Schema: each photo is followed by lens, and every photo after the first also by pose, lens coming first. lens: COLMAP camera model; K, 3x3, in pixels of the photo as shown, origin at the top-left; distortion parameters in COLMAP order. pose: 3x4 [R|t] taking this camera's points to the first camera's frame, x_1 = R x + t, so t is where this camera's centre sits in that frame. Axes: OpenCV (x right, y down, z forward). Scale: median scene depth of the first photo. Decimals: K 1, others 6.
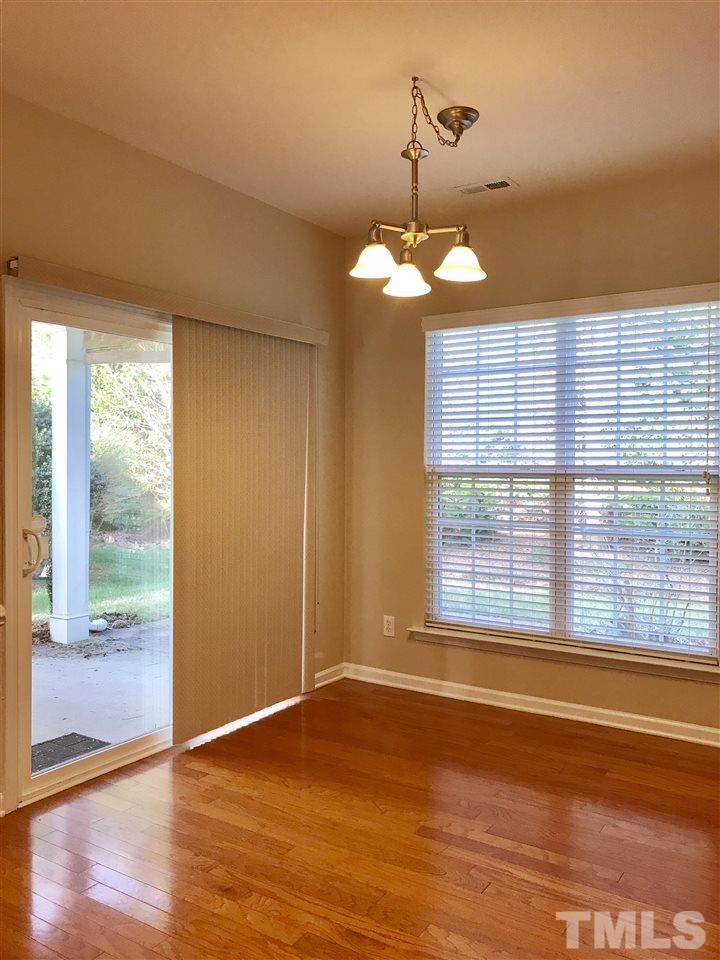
lens RADIAL K [[783.6, 0, 359.5], [0, 783.6, 469.4], [0, 0, 1]] dist [0.032593, -0.002794]
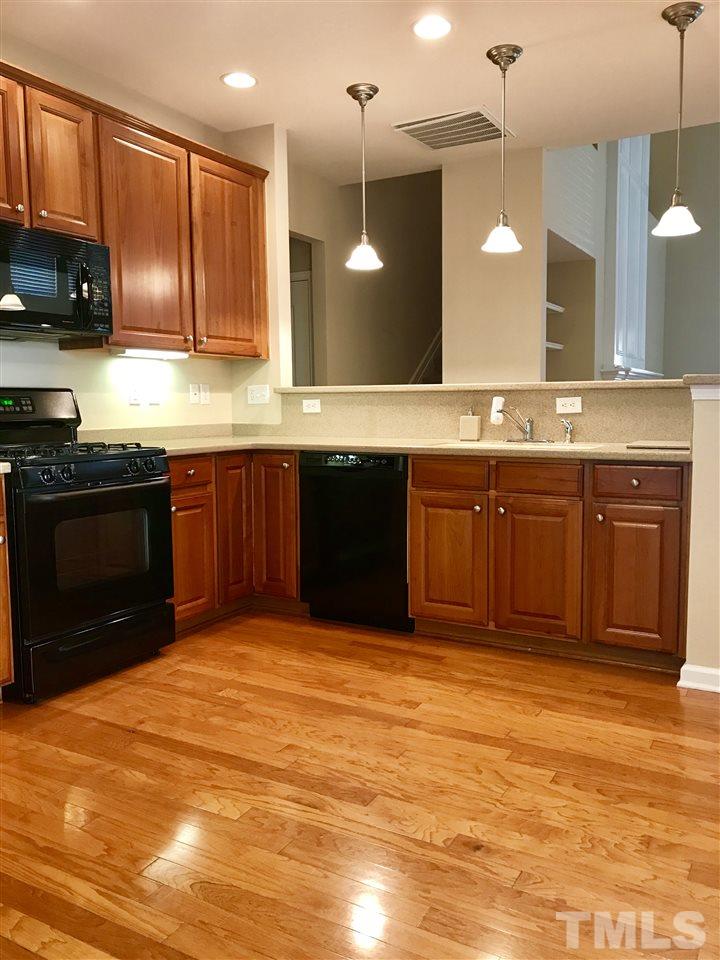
lens RADIAL K [[777.7, 0, 360.0], [0, 777.7, 480.0], [0, 0, 1]] dist [-0.004633, -0.005684]
pose [[-0.997746, 0.013789, -0.065666, -0.001604], [0.006638, 0.994141, 0.107891, 0.069823], [0.066769, 0.107211, -0.991992, 1.607977]]
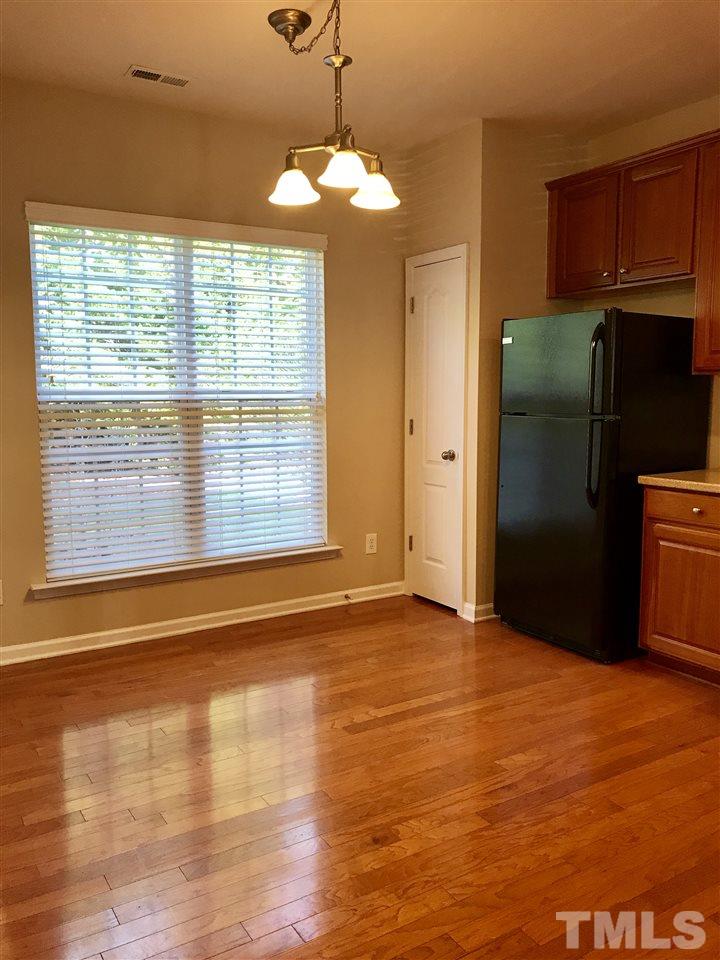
lens RADIAL K [[777.7, 0, 360.0], [0, 777.7, 480.0], [0, 0, 1]] dist [-0.004633, -0.005684]
pose [[0.429049, -0.112943, 0.896192, -0.886118], [0.014853, 0.992900, 0.118020, -0.003673], [-0.903159, -0.037326, 0.427680, 0.592341]]
